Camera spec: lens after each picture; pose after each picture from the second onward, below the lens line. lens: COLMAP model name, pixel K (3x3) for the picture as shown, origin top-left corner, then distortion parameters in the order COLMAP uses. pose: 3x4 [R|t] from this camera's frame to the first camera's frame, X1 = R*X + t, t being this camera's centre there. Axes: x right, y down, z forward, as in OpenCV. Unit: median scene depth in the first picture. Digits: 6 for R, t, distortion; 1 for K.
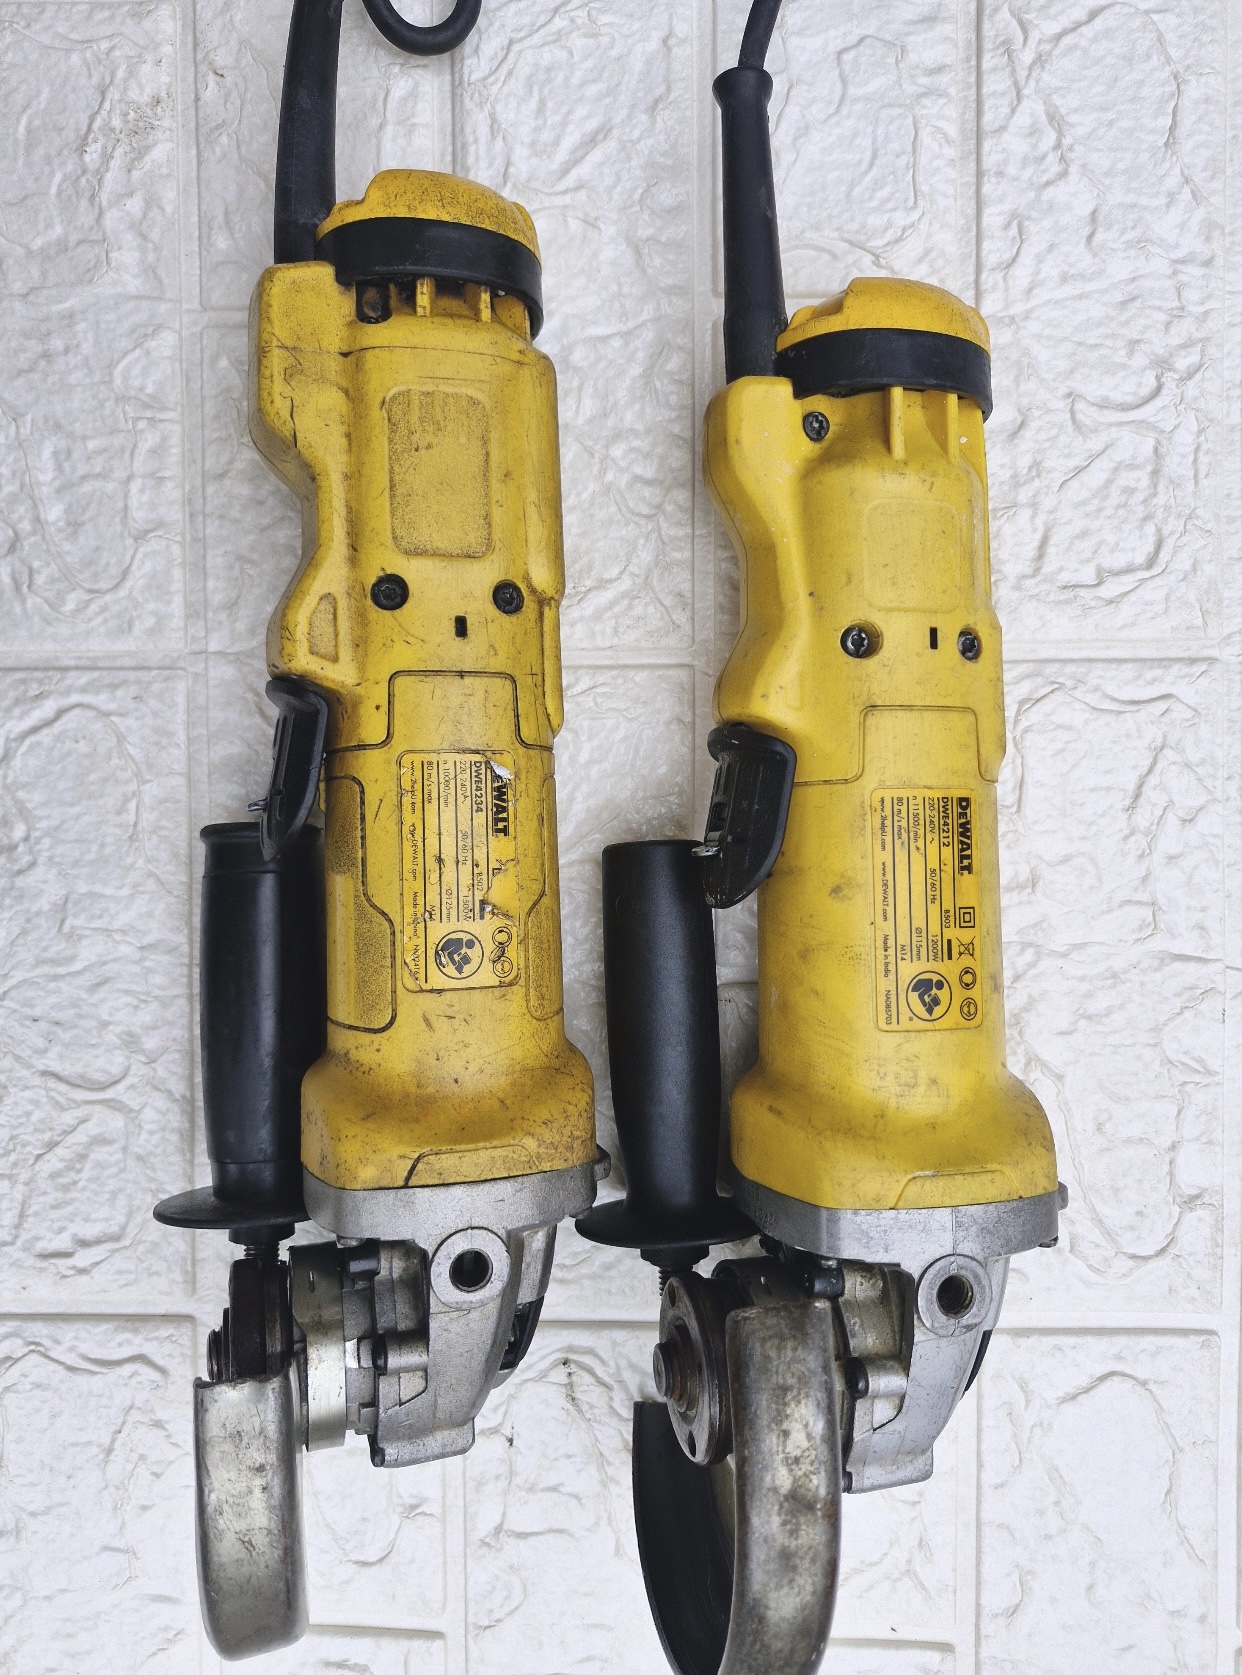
lens RADIAL K [[1183.8, 0, 613.1], [0, 1183.8, 824.1], [0, 0, 1]] dist [0.004386, -0.015645]
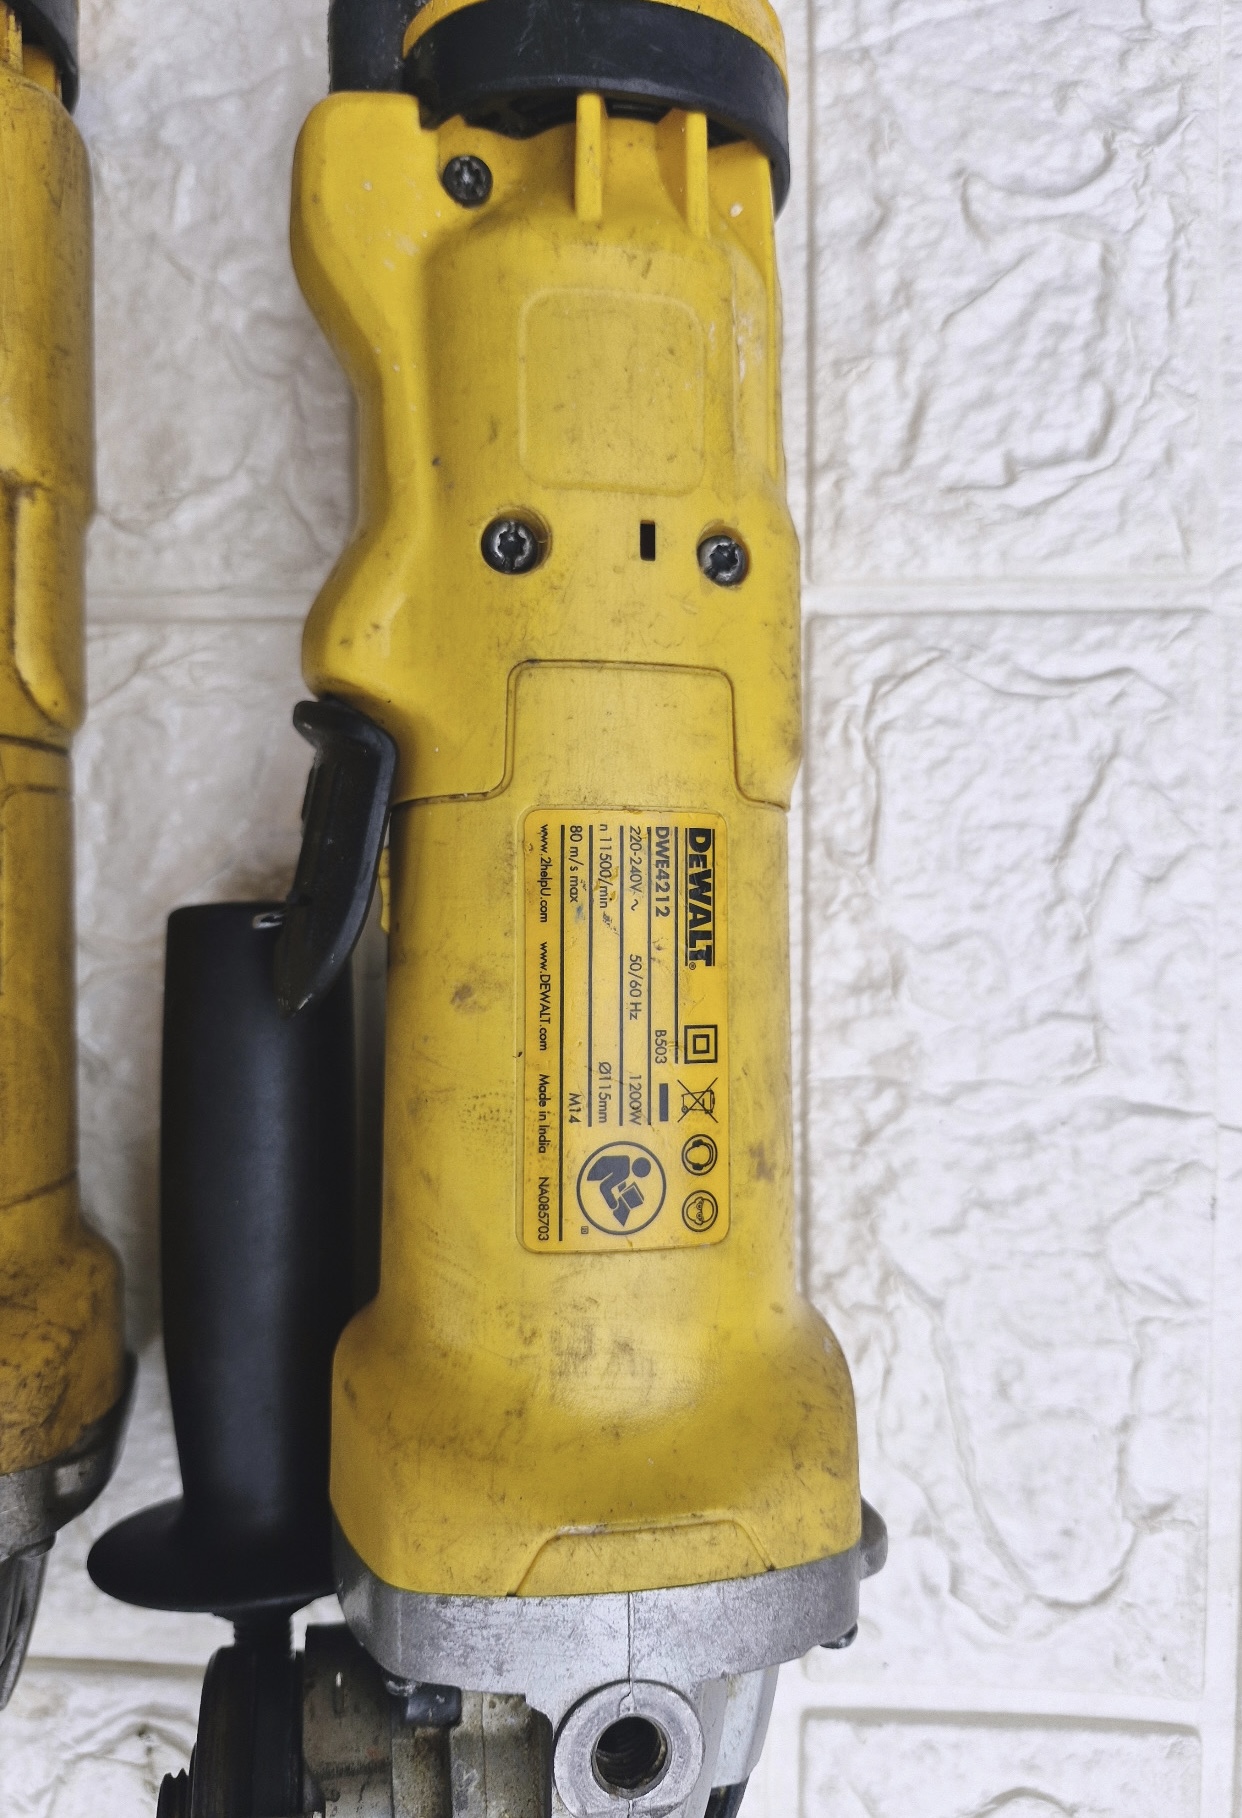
lens RADIAL K [[1298.3, 0, 632.4], [0, 1298.3, 885.6], [0, 0, 1]] dist [-0.018170, -0.006039]
pose [[0.999137, 0.012187, -0.039714, 0.249112], [-0.012476, 0.999897, -0.007050, 0.007897], [0.039624, 0.007540, 0.999186, 0.339500]]
